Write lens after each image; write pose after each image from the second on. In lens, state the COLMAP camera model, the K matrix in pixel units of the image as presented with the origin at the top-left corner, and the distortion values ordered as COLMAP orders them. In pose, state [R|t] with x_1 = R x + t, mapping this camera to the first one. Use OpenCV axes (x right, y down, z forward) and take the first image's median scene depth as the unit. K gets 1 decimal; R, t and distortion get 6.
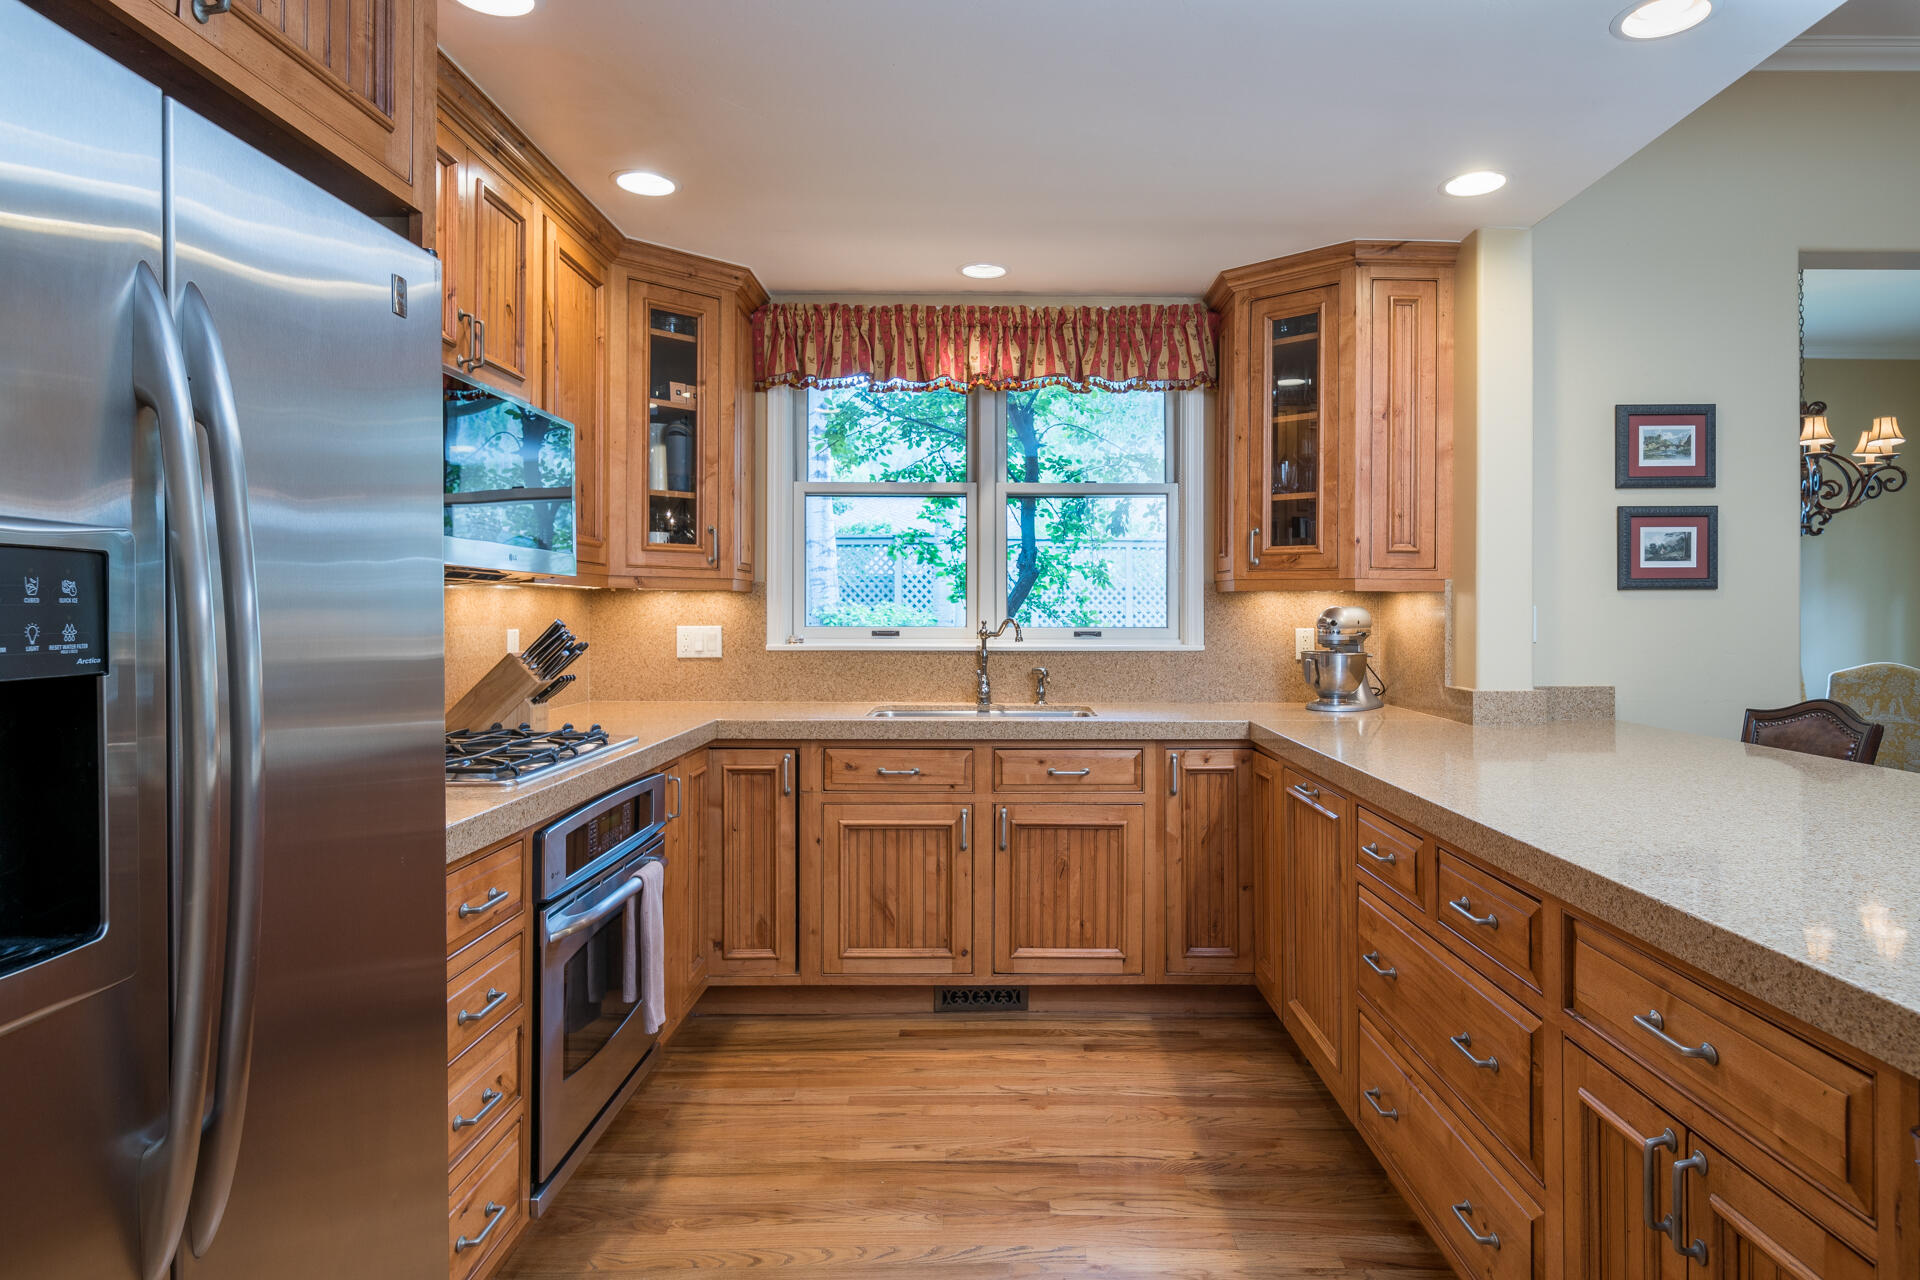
lens RADIAL K [[1096.0, 0, 962.4], [0, 1096.0, 624.4], [0, 0, 1]] dist [-0.001834, 0.000272]
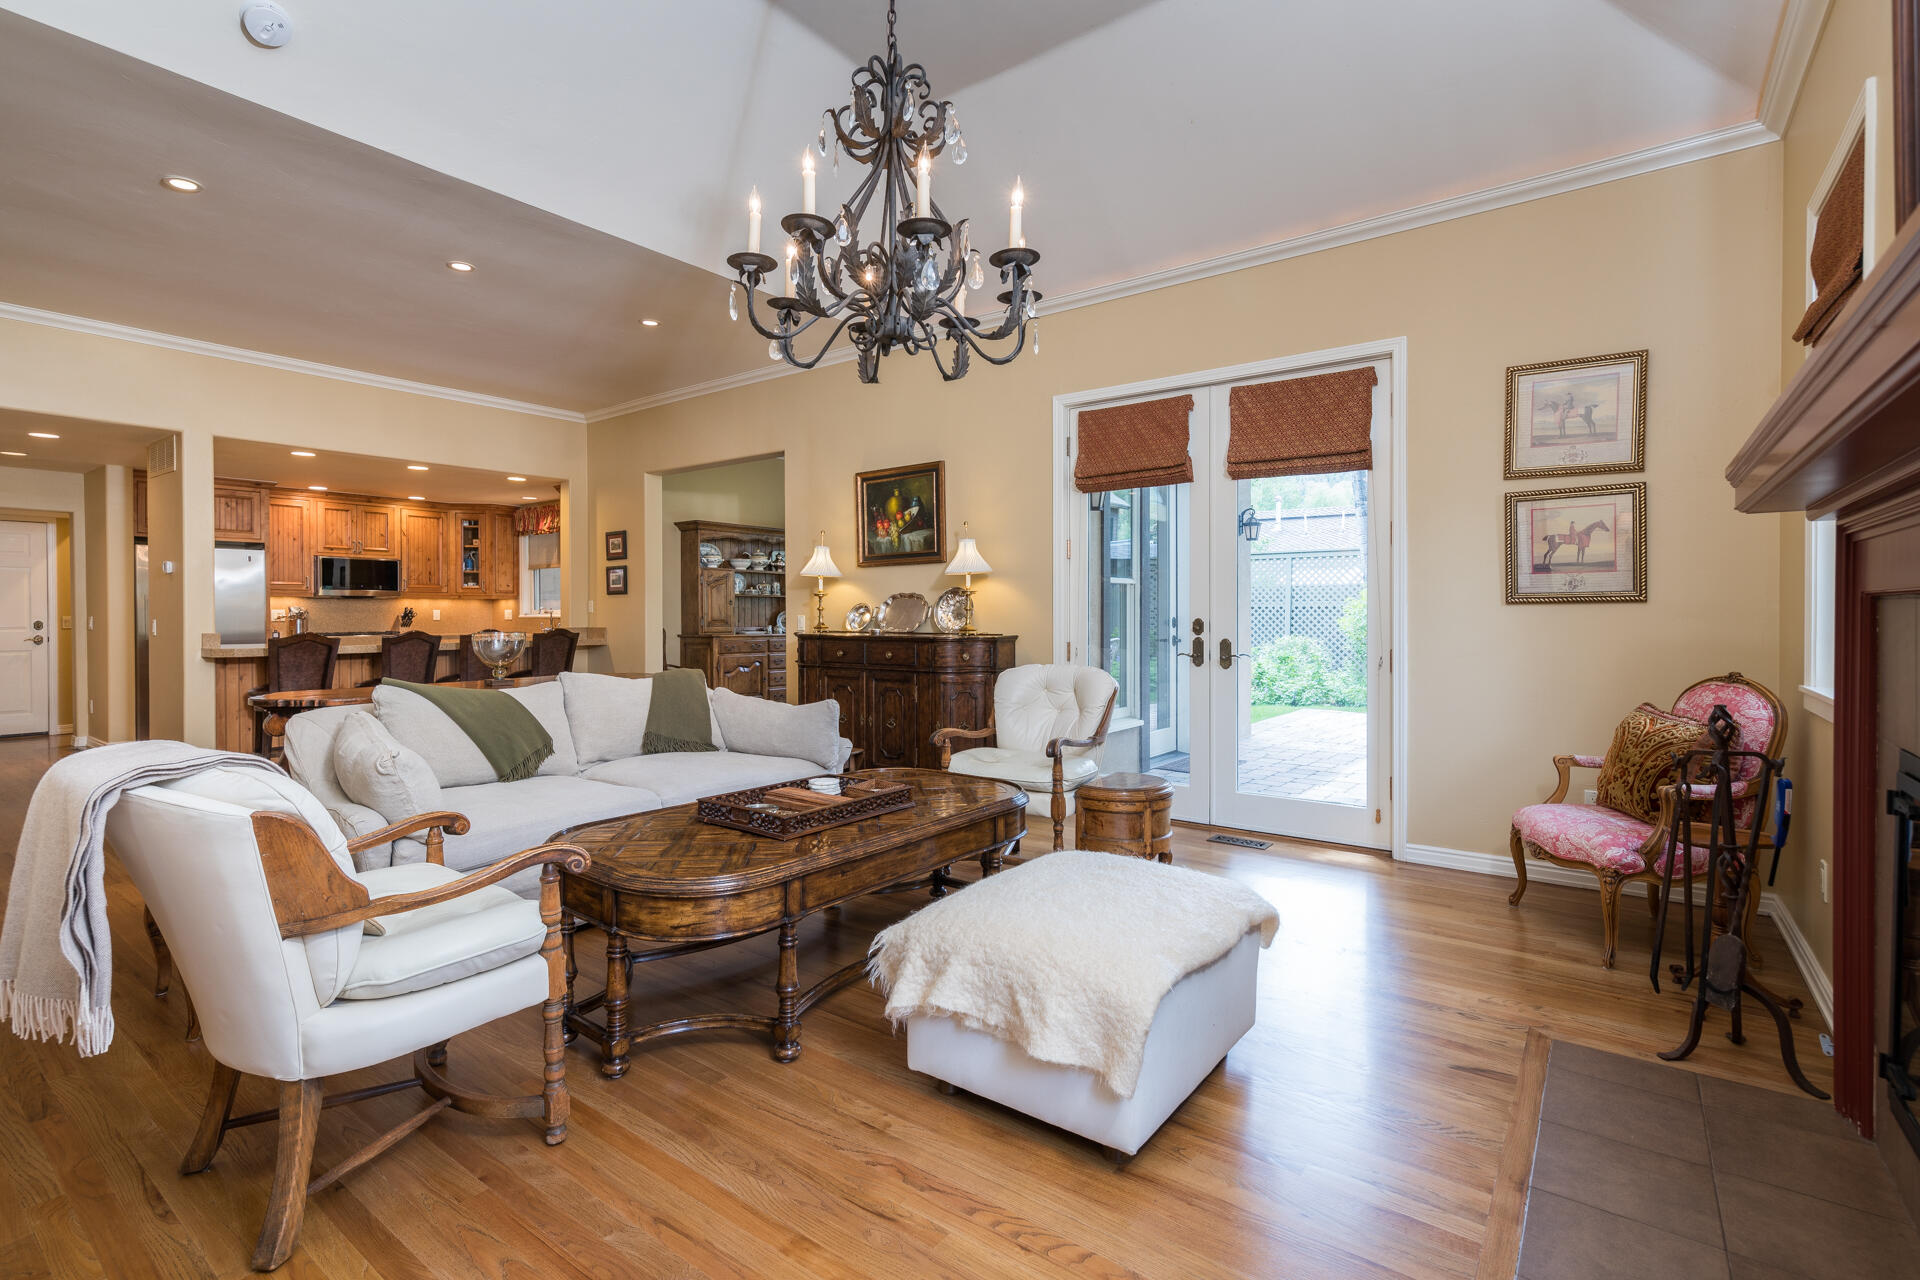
lens RADIAL K [[887.5, 0, 958.8], [0, 887.5, 616.6], [0, 0, 1]] dist [0.003021, 0.000027]
pose [[0.797487, -0.000960, -0.603335, 2.802825], [-0.004144, 0.999966, -0.007069, 0.040218], [0.603322, 0.008138, 0.797456, -0.337363]]
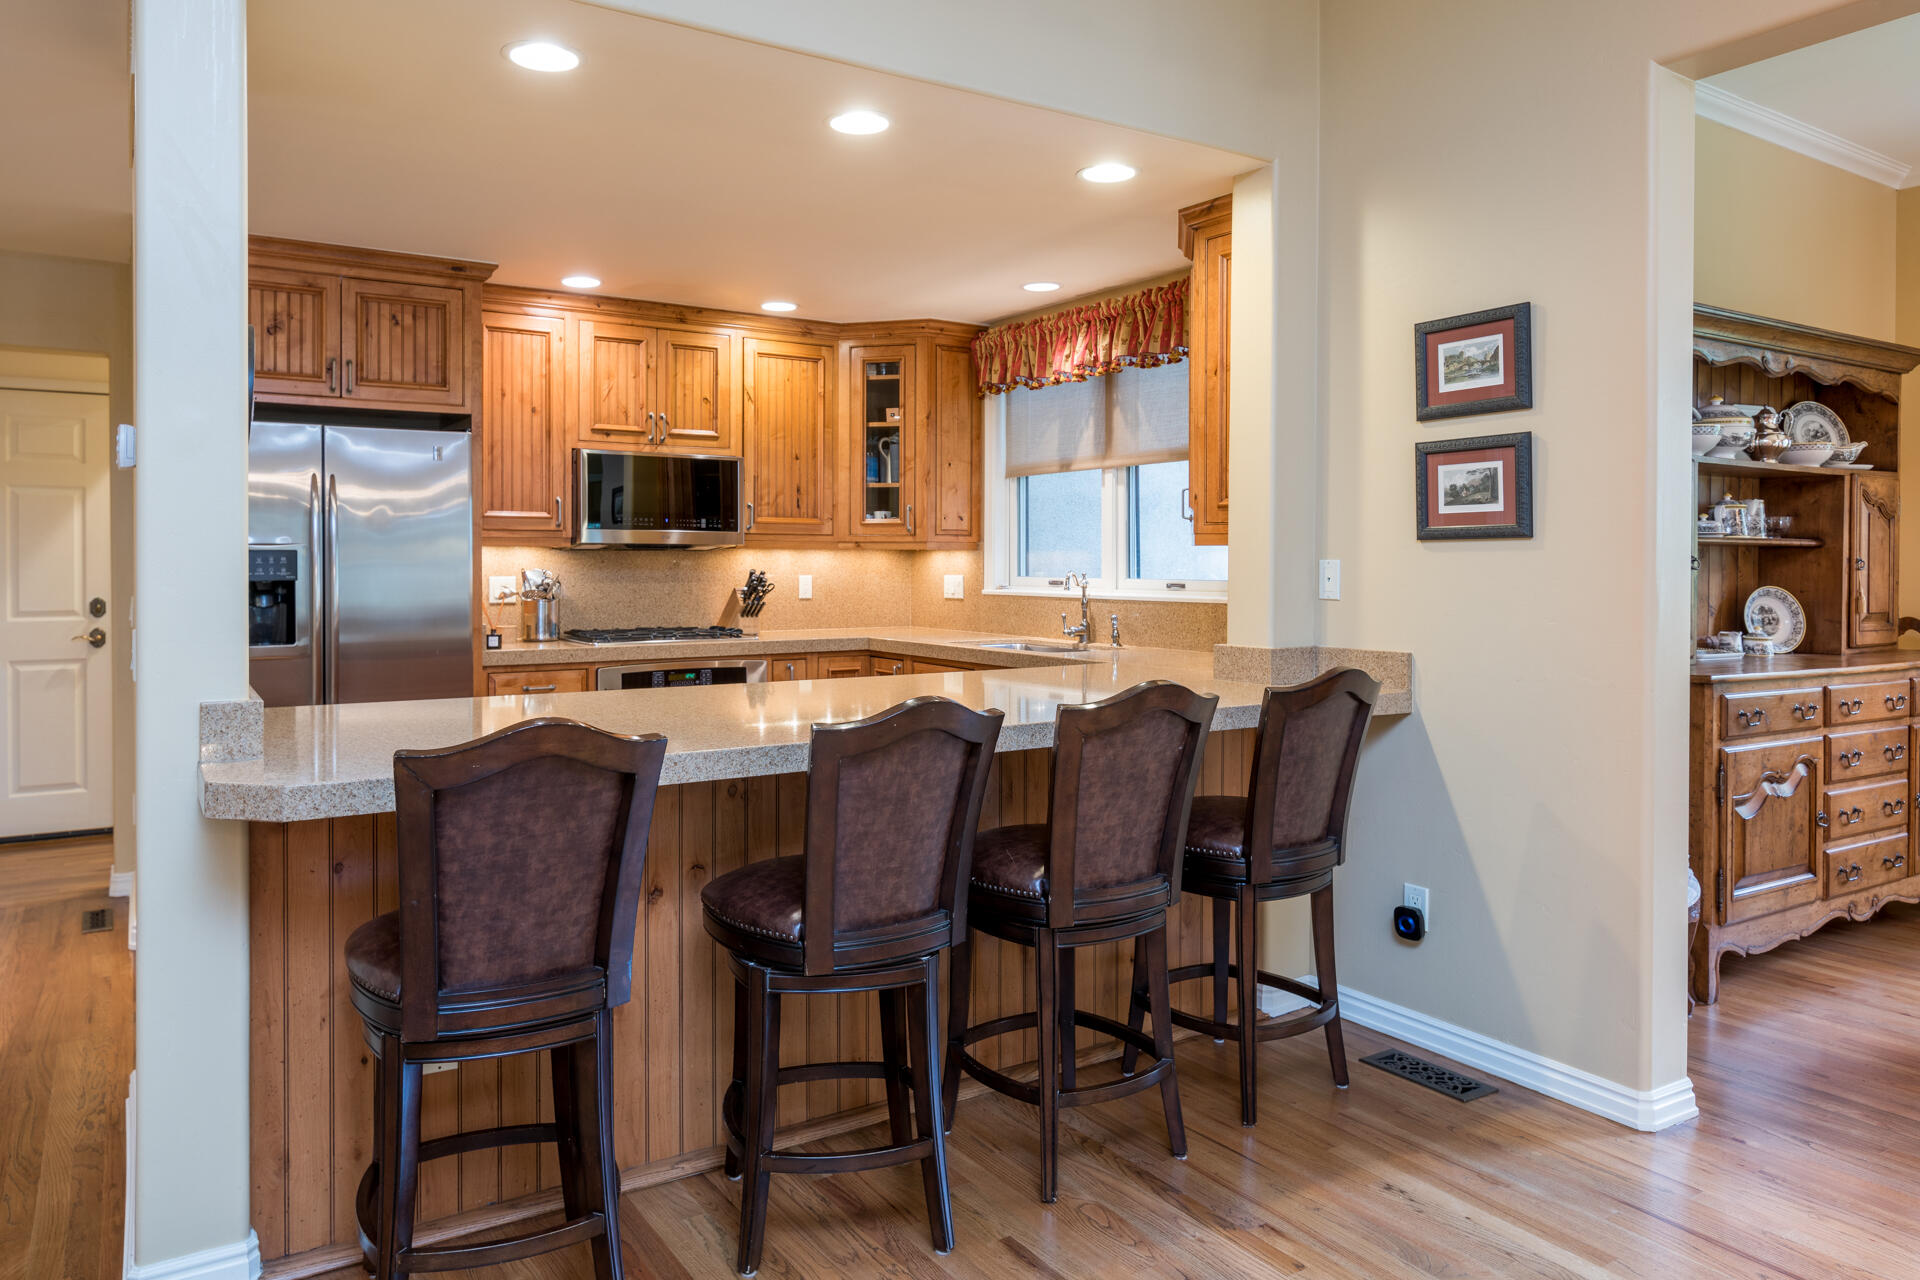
lens RADIAL K [[1233.2, 0, 875.6], [0, 1233.2, 564.8], [0, 0, 1]] dist [-0.007003, -0.000610]
pose [[0.511093, 0.001934, -0.859523, 1.205899], [-0.010816, 0.999933, -0.004181, -0.004425], [0.859457, 0.011433, 0.511079, 0.149881]]
